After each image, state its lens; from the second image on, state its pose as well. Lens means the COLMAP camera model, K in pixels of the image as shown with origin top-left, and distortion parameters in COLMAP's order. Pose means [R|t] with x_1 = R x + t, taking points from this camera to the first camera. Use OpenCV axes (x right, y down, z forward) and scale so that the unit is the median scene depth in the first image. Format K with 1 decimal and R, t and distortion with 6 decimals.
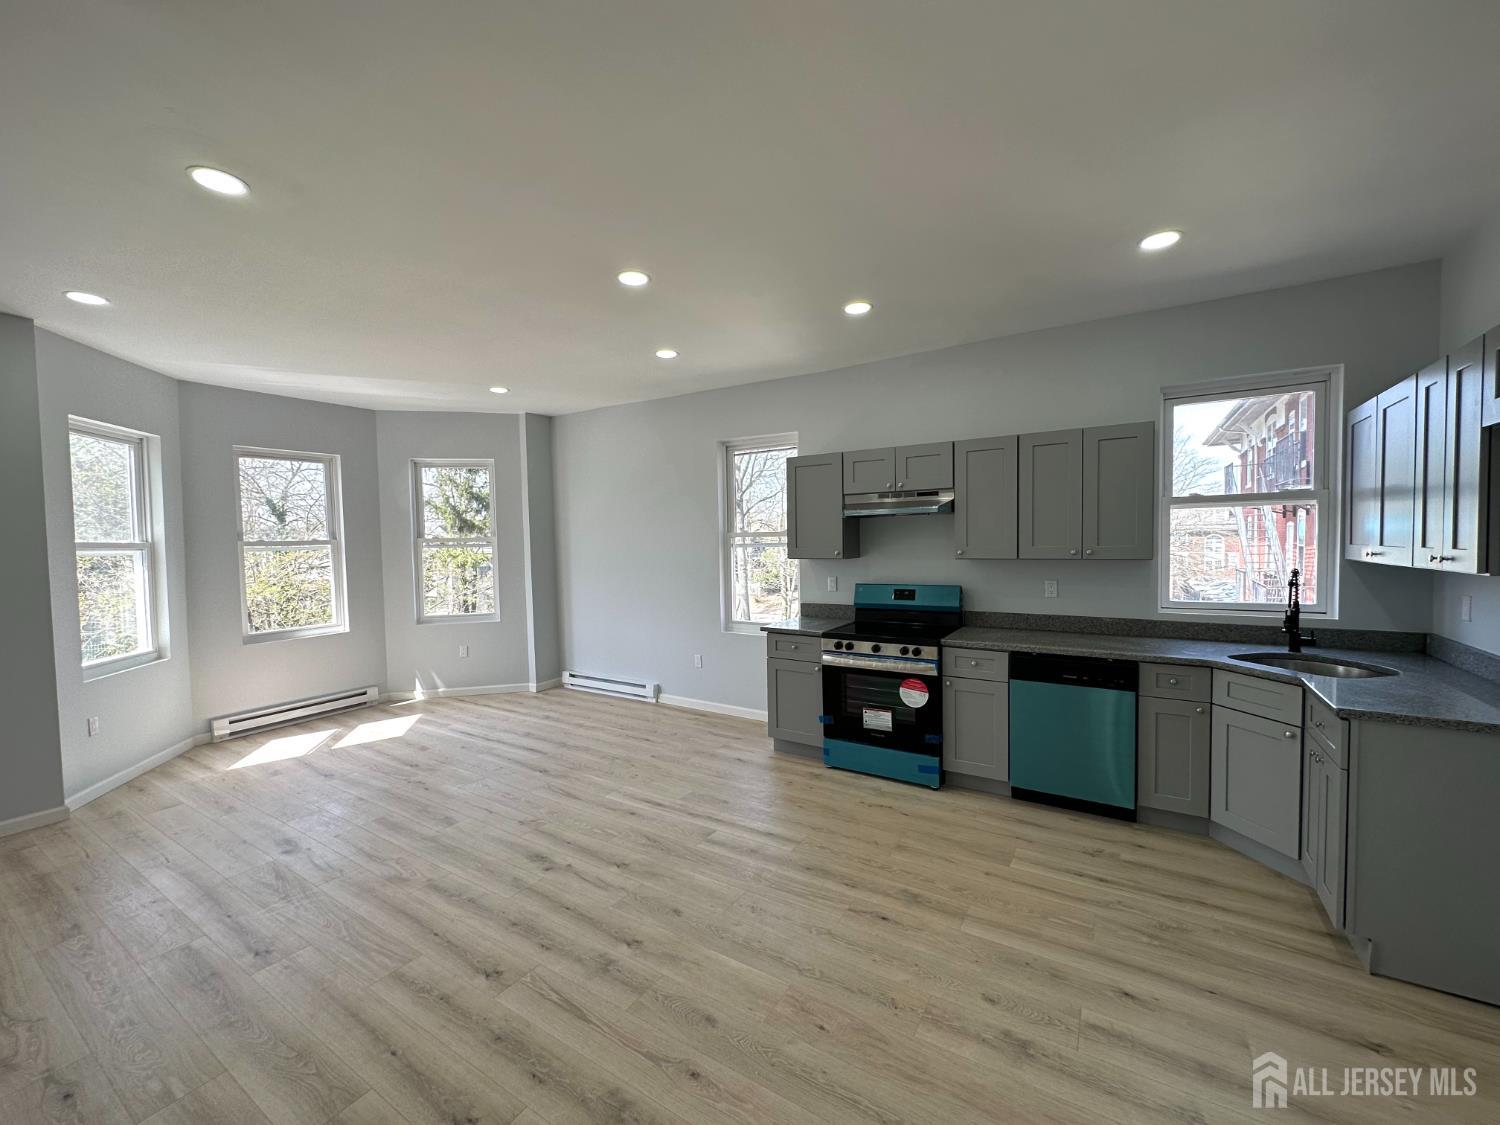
lens RADIAL K [[600.6, 0, 750.0], [0, 600.6, 562.5], [0, 0, 1]] dist [-0.002762, -0.000241]
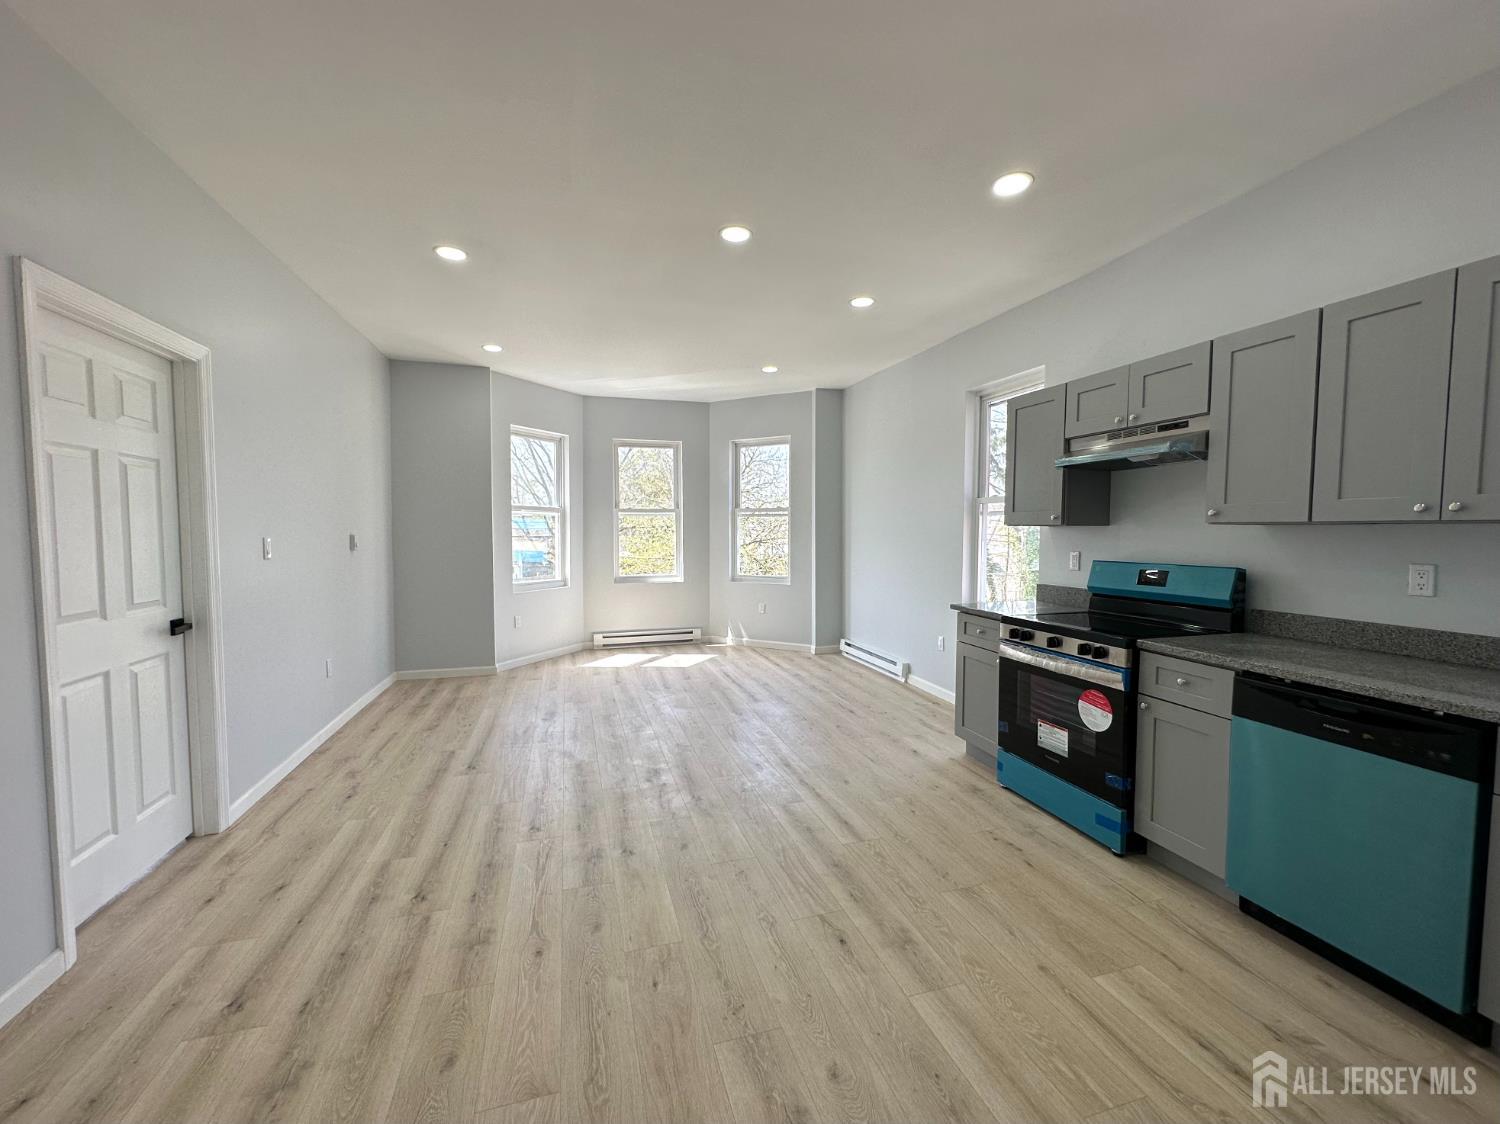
lens RADIAL K [[613.9, 0, 750.0], [0, 613.9, 562.0], [0, 0, 1]] dist [-0.000966, 0.000023]
pose [[0.751367, 0.054526, -0.657628, 0.395954], [-0.041420, 0.998512, 0.035465, 0.031207], [0.658583, 0.000592, 0.752508, 0.173286]]
